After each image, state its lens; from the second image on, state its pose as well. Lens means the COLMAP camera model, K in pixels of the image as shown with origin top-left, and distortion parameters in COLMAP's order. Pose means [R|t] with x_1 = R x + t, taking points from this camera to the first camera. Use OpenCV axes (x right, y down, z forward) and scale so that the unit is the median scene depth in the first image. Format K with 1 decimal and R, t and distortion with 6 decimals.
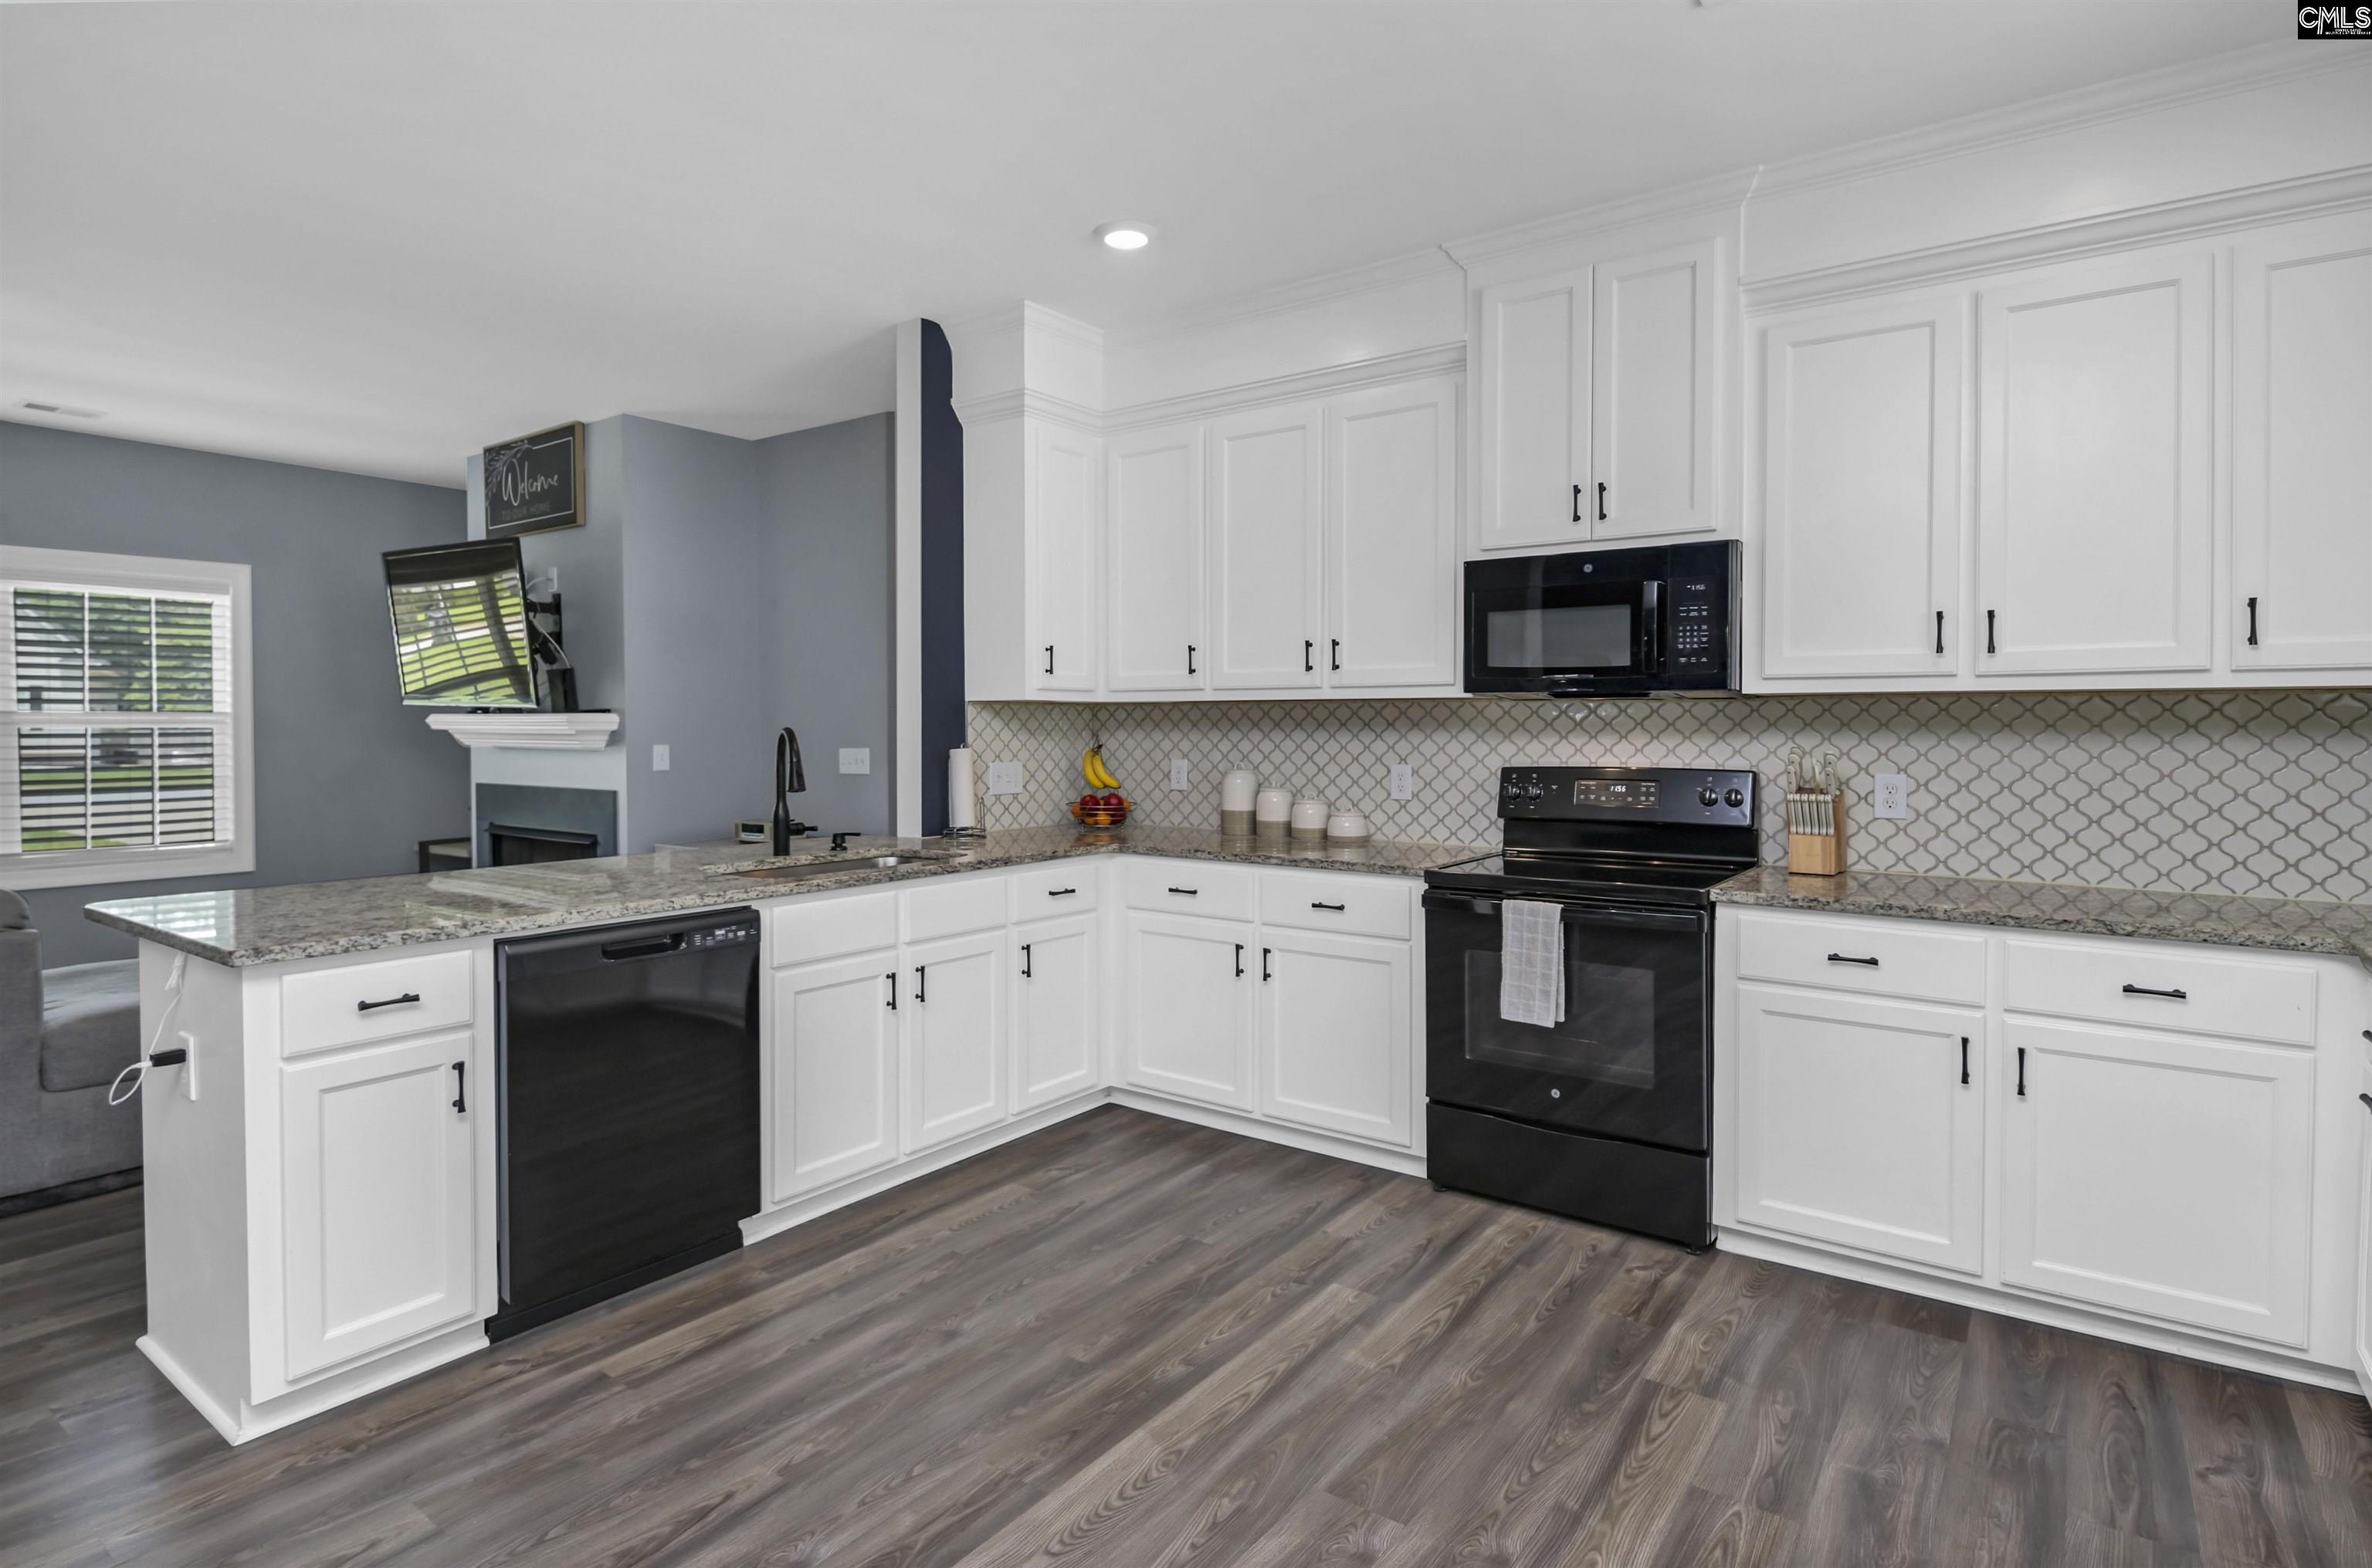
lens RADIAL K [[1178.9, 0, 1154.3], [0, 1178.9, 741.1], [0, 0, 1]] dist [0.003177, -0.007554]
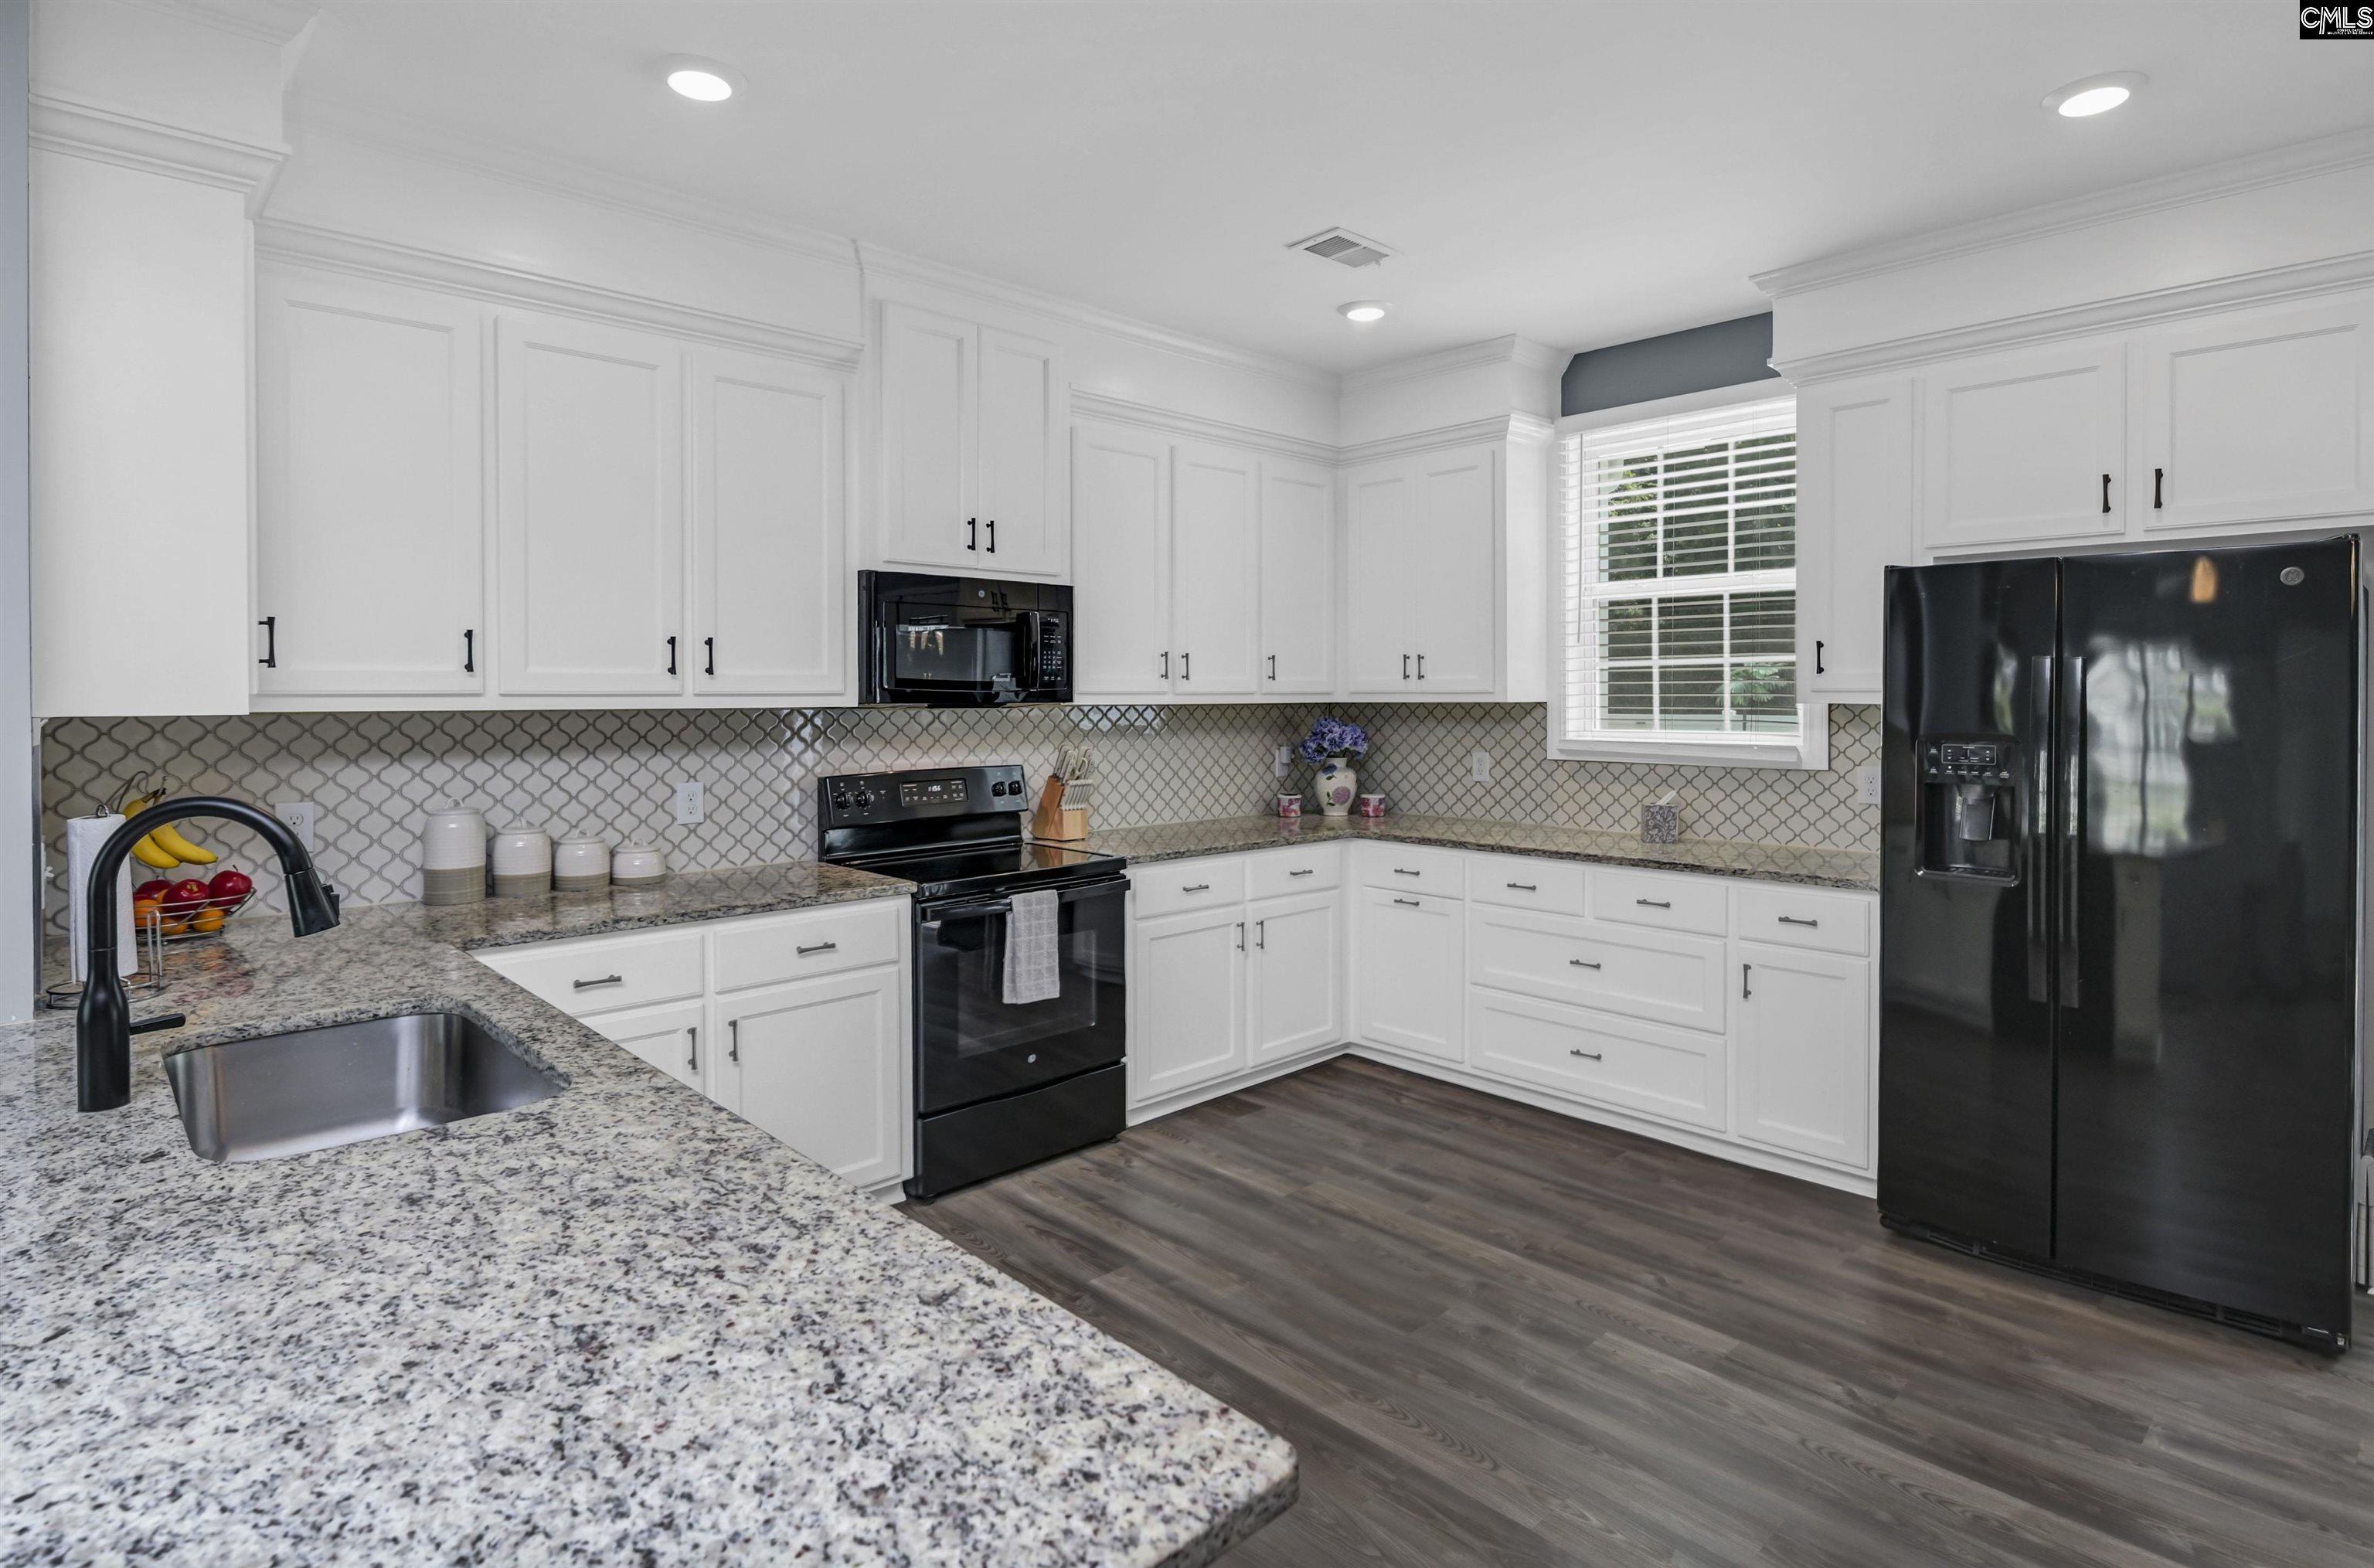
lens RADIAL K [[1180.0, 0, 1208.6], [0, 1180.0, 708.8], [0, 0, 1]] dist [0.003177, -0.007554]
pose [[0.186593, -0.010520, 0.982381, -0.649800], [0.019967, 0.999777, 0.006913, -0.037103], [-0.982234, 0.018325, 0.186762, 0.536376]]
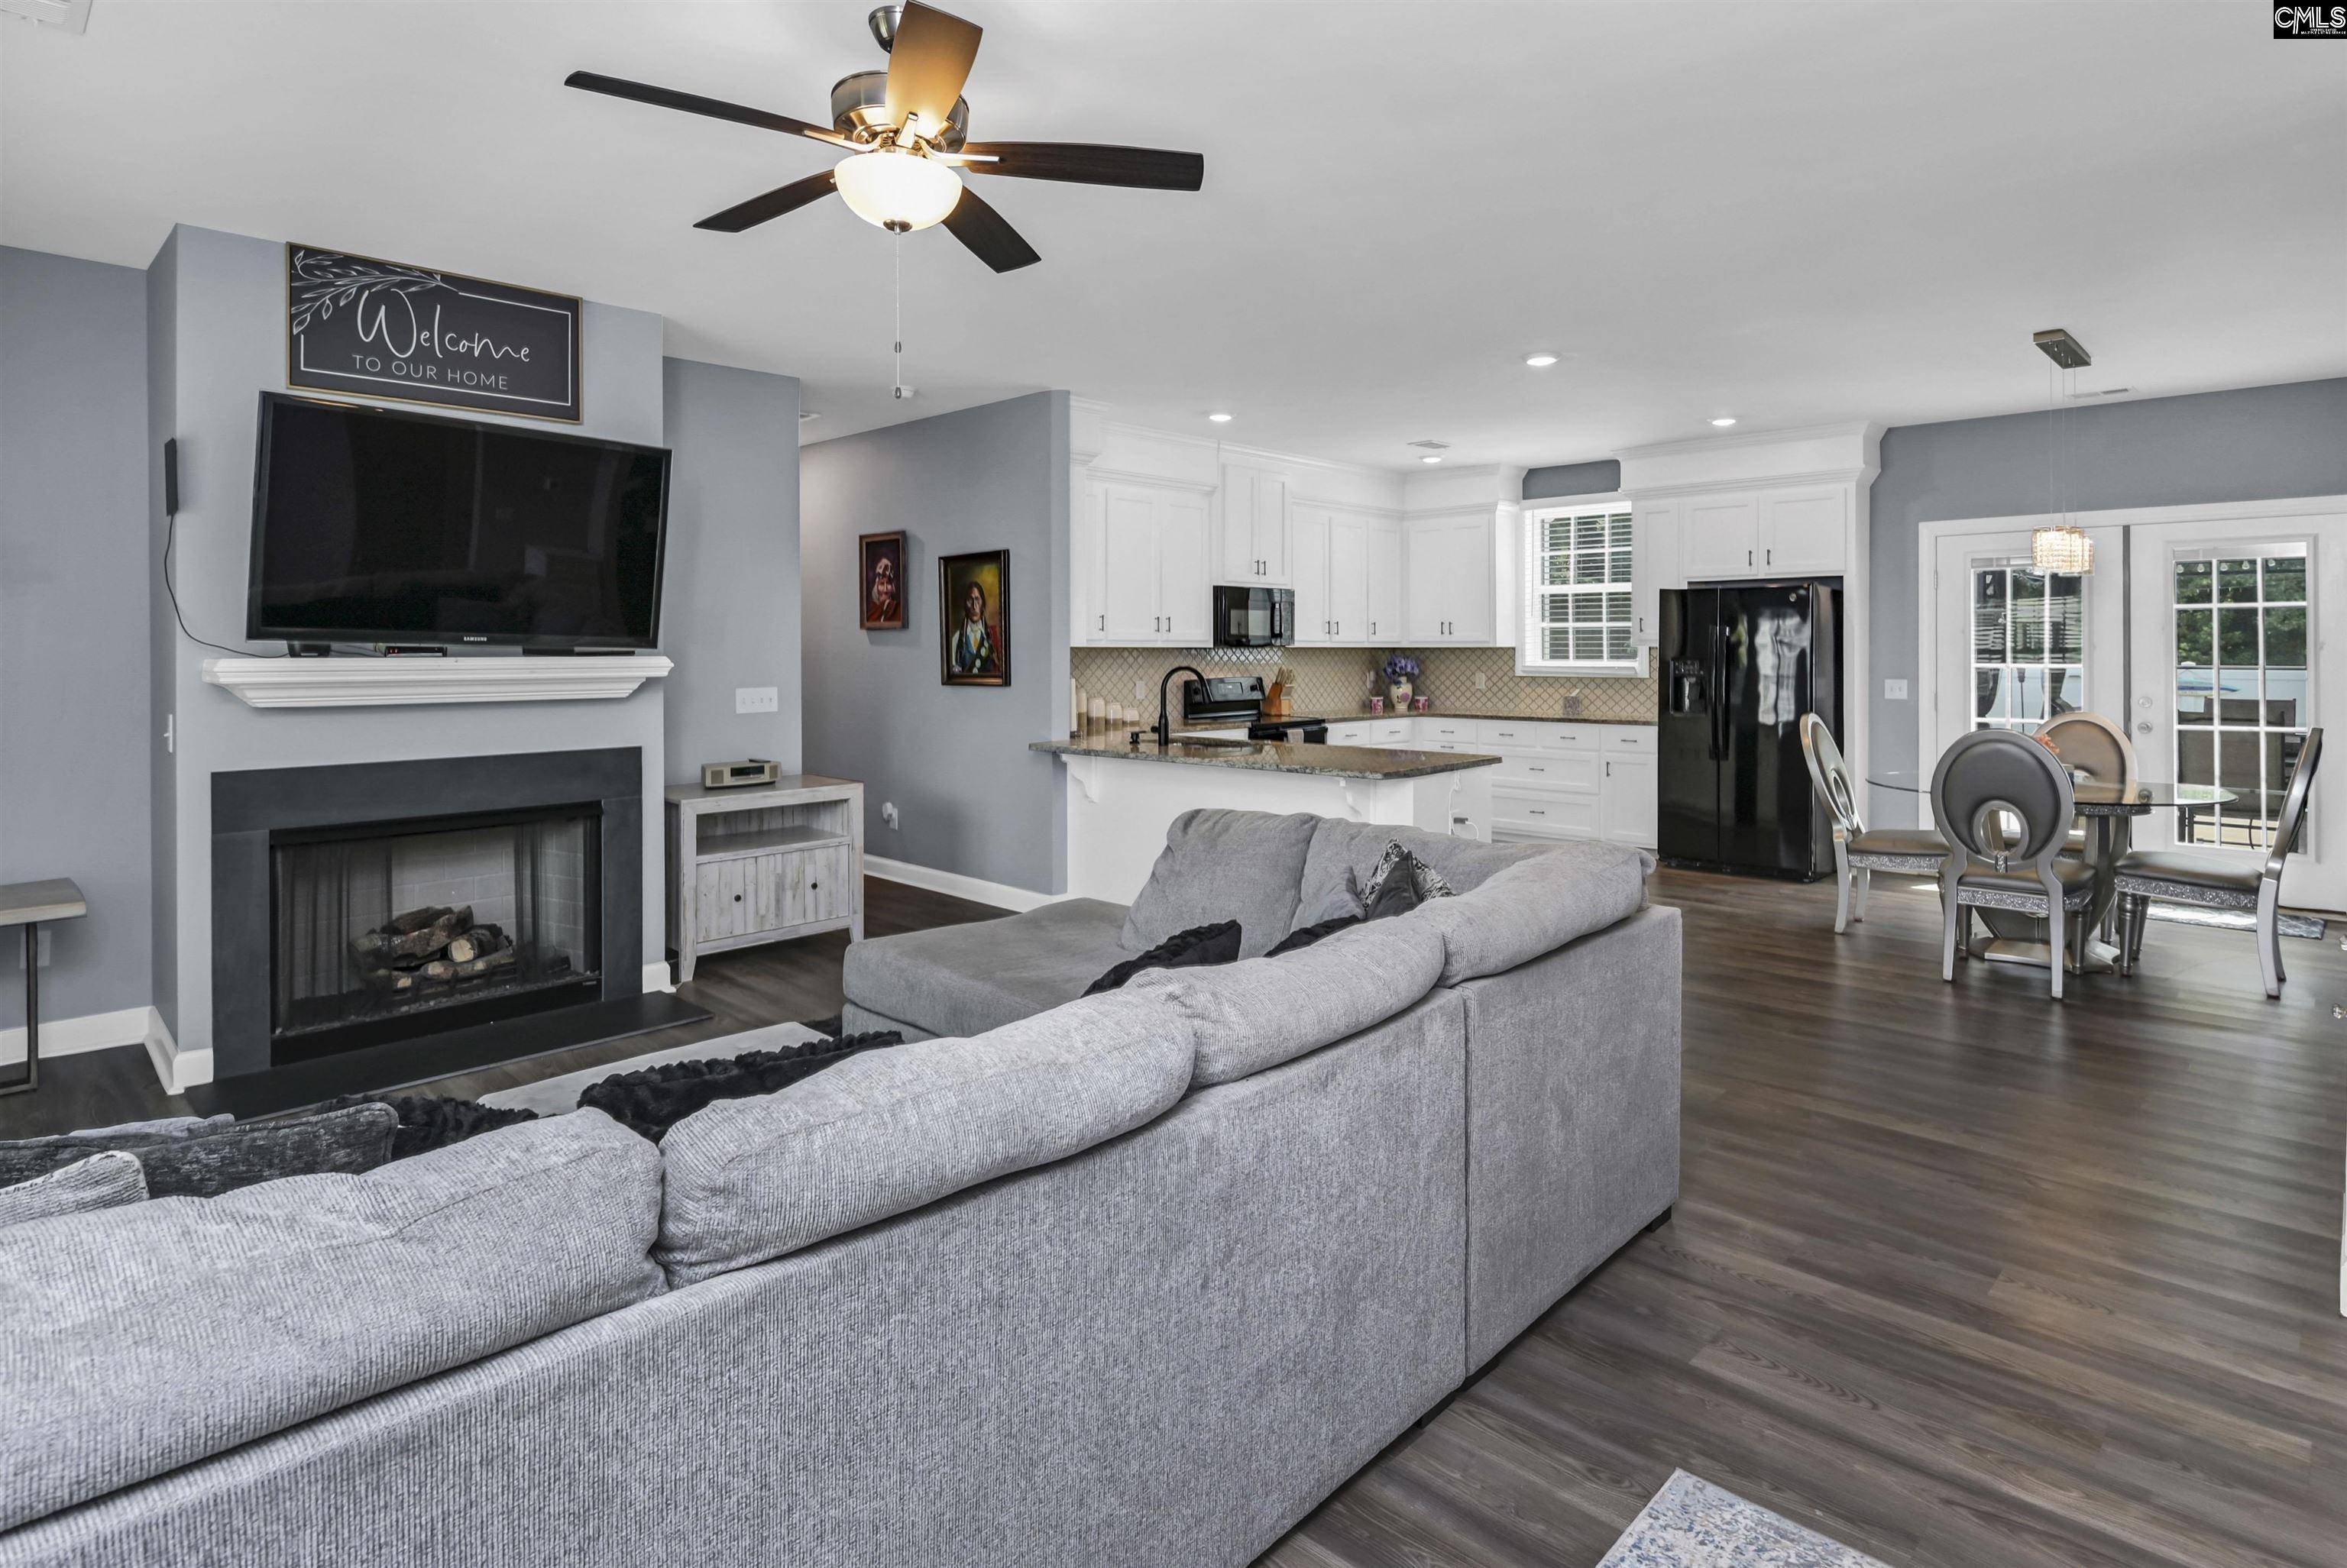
lens RADIAL K [[1166.4, 0, 1214.1], [0, 1166.4, 658.7], [0, 0, 1]] dist [0.003177, -0.007554]
pose [[0.138576, -0.007293, 0.990325, -1.889373], [0.019939, 0.999791, 0.004572, -0.026053], [-0.990151, 0.019113, 0.138692, 0.709412]]
